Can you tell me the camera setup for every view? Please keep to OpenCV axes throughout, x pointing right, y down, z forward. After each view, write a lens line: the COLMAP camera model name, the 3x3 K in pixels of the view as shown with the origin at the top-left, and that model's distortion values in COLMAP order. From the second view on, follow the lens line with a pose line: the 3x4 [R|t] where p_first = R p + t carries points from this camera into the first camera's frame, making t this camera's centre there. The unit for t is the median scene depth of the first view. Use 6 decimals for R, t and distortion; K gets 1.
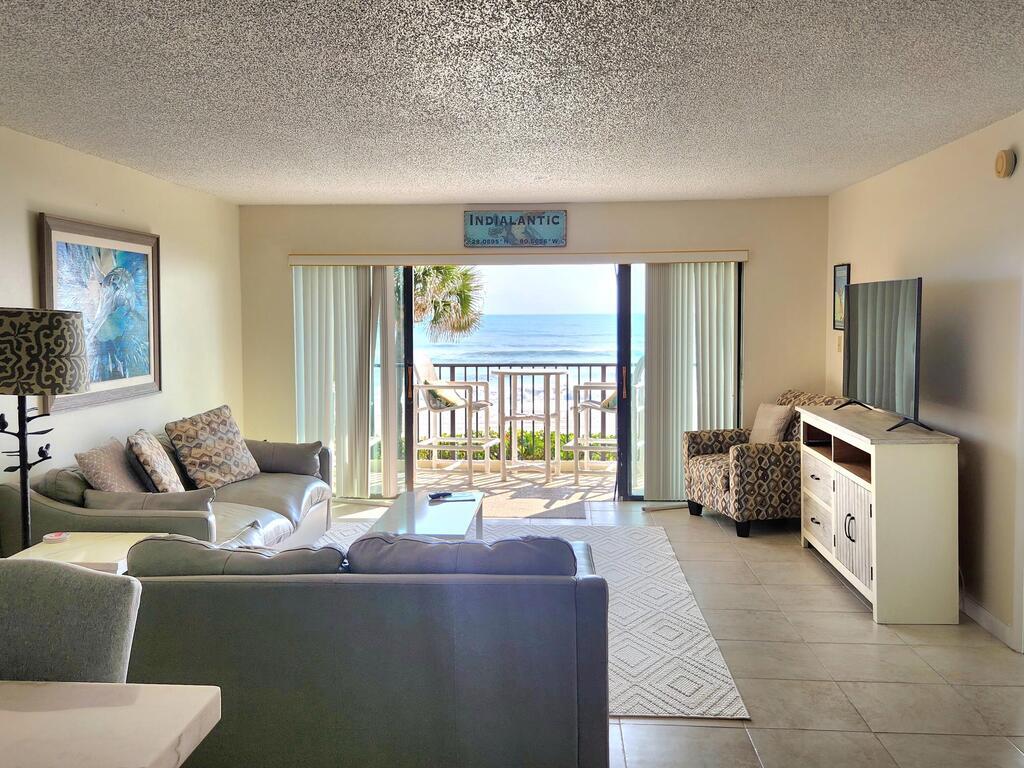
lens RADIAL K [[892.8, 0, 502.8], [0, 892.8, 371.9], [0, 0, 1]] dist [0.092168, -0.084002]
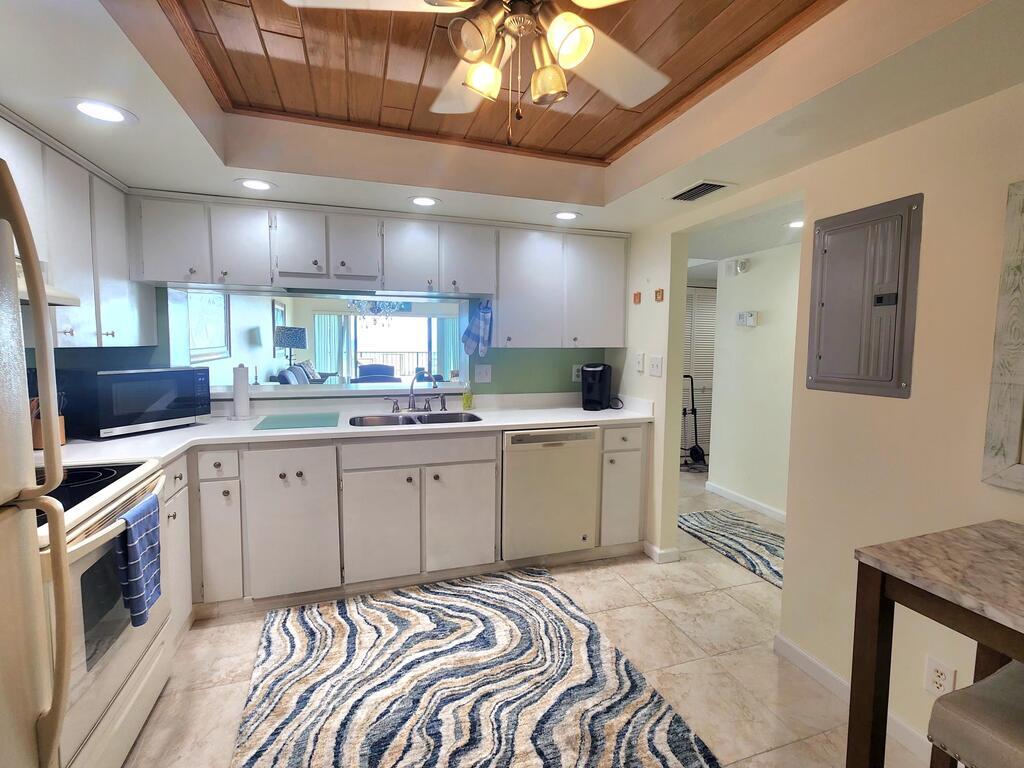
lens RADIAL K [[473.8, 0, 514.5], [0, 473.8, 379.5], [0, 0, 1]] dist [0.003418, 0.000400]
pose [[0.924916, -0.018043, 0.379744, -0.265963], [0.010451, 0.999702, 0.022046, 0.075132], [-0.380029, -0.016422, 0.924829, -0.766908]]
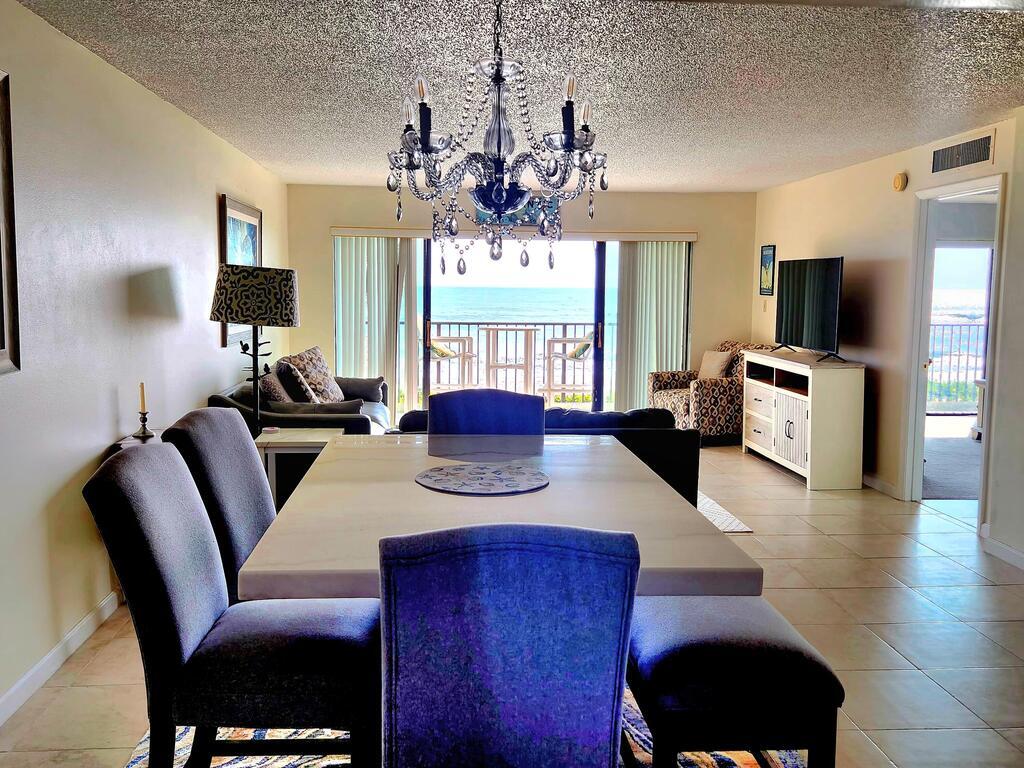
lens RADIAL K [[892.8, 0, 502.8], [0, 892.8, 371.9], [0, 0, 1]] dist [0.092168, -0.084002]
pose [[0.989046, 0.002277, 0.147592, -0.225852], [-0.006956, 0.999489, 0.031200, 0.030658], [-0.147446, -0.031885, 0.988556, -0.282309]]
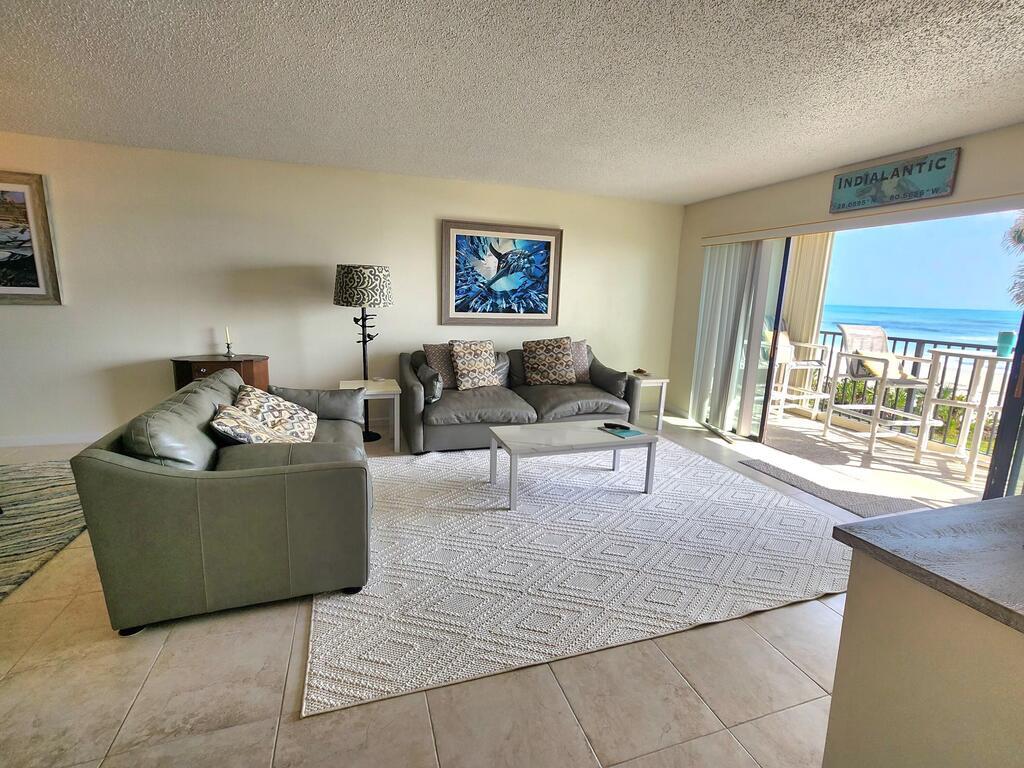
lens RADIAL K [[470.2, 0, 514.7], [0, 470.2, 378.3], [0, 0, 1]] dist [0.001322, 0.000472]
pose [[0.388129, 0.179307, -0.903994, 0.391718], [-0.093634, 0.983487, 0.154873, -0.008882], [0.916836, 0.024534, 0.398509, 0.567266]]
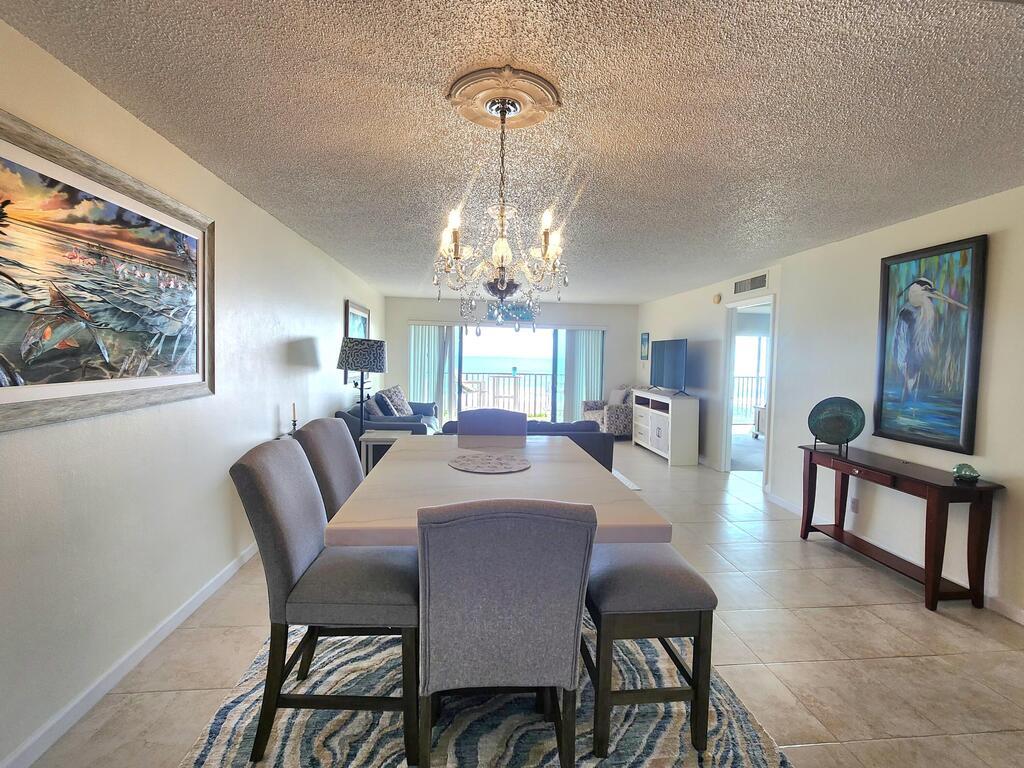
lens RADIAL K [[470.2, 0, 514.7], [0, 470.2, 378.3], [0, 0, 1]] dist [0.001322, 0.000472]
pose [[0.984437, 0.018369, 0.174775, -0.218043], [-0.015528, 0.999724, -0.017609, 0.035839], [-0.175050, 0.014621, 0.984451, -0.222283]]
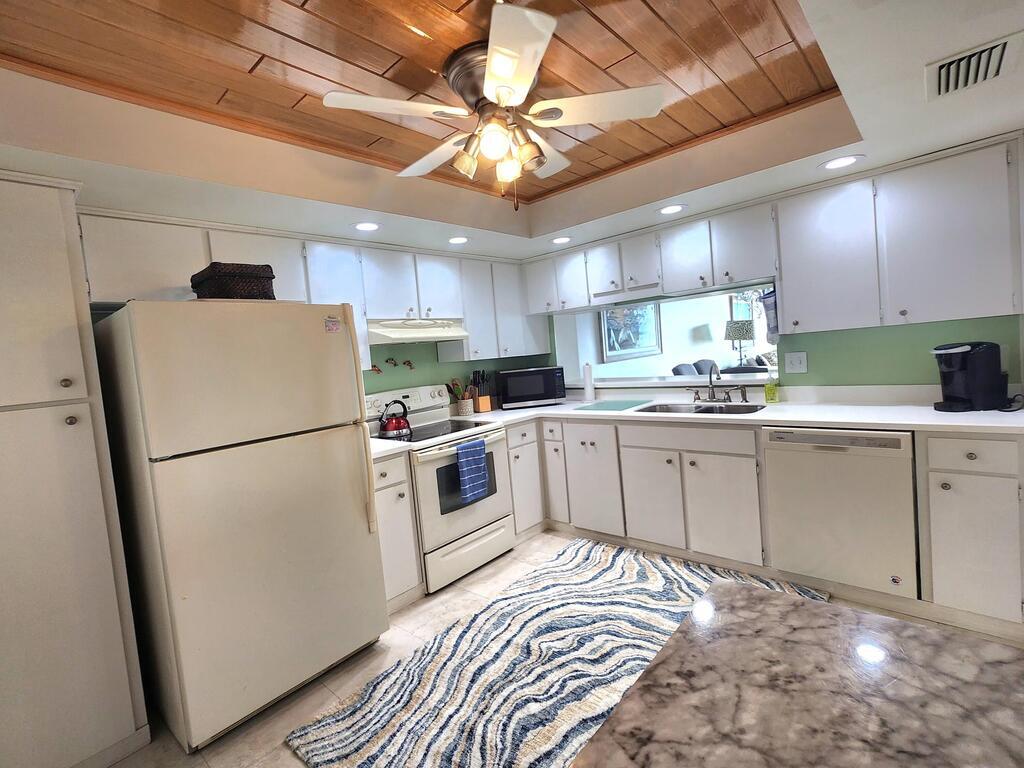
lens RADIAL K [[473.8, 0, 514.5], [0, 473.8, 379.5], [0, 0, 1]] dist [0.003418, 0.000400]
pose [[0.784696, -0.029735, -0.619167, -0.013029], [0.046703, 0.998846, 0.011219, 0.078253], [0.618119, -0.037720, 0.785179, -0.808167]]
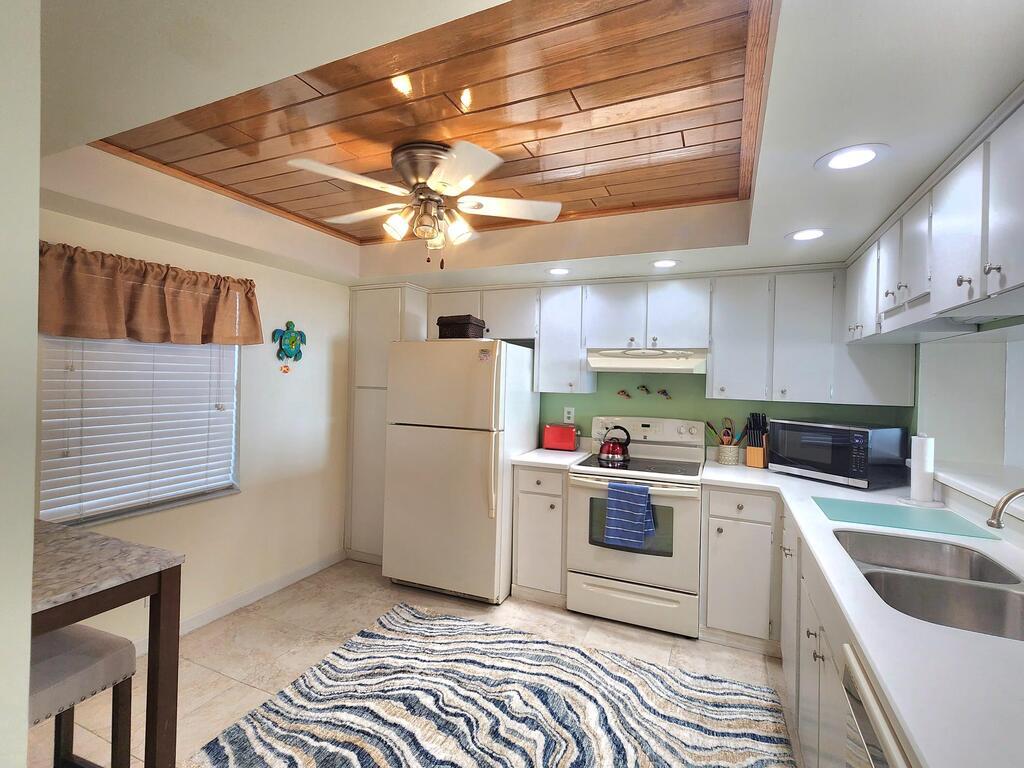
lens RADIAL K [[470.2, 0, 514.7], [0, 470.2, 378.3], [0, 0, 1]] dist [0.001322, 0.000472]
pose [[-0.340675, -0.001936, -0.940179, 0.107384], [-0.082702, 0.996183, 0.027916, 0.041048], [0.936537, 0.087264, -0.339535, -0.408124]]
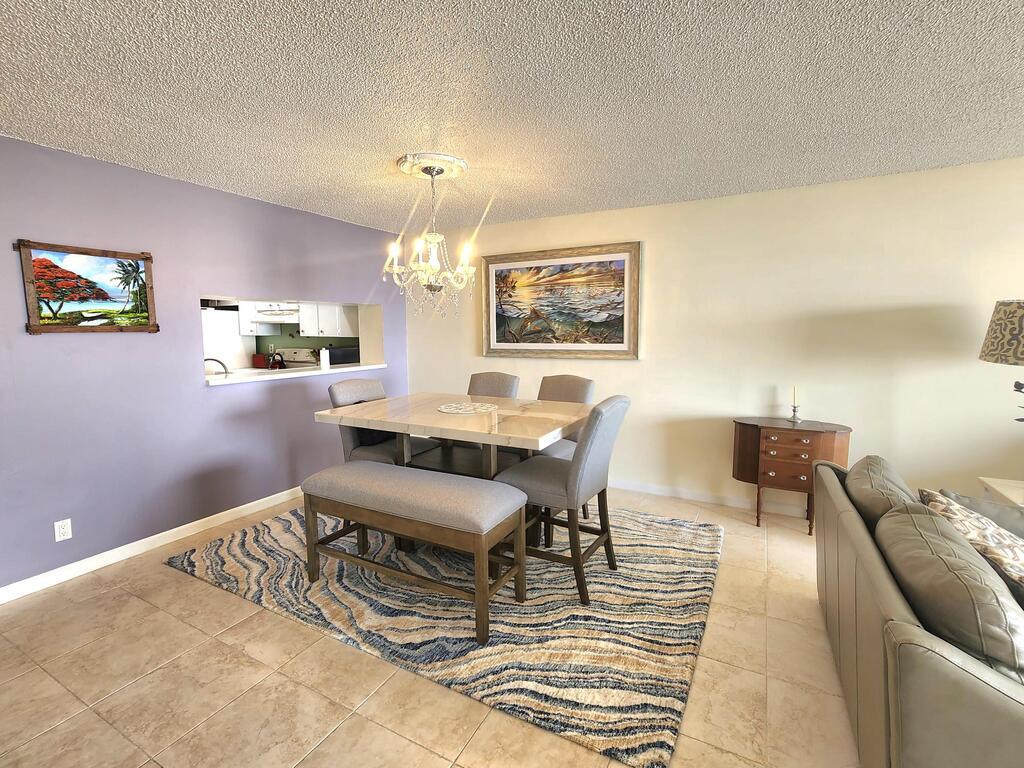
lens RADIAL K [[470.2, 0, 514.7], [0, 470.2, 378.3], [0, 0, 1]] dist [0.001322, 0.000472]
pose [[-0.406796, 0.102113, -0.907794, 0.251195], [-0.052876, 0.989435, 0.134991, -0.005780], [0.911988, 0.102914, -0.397098, 0.370843]]
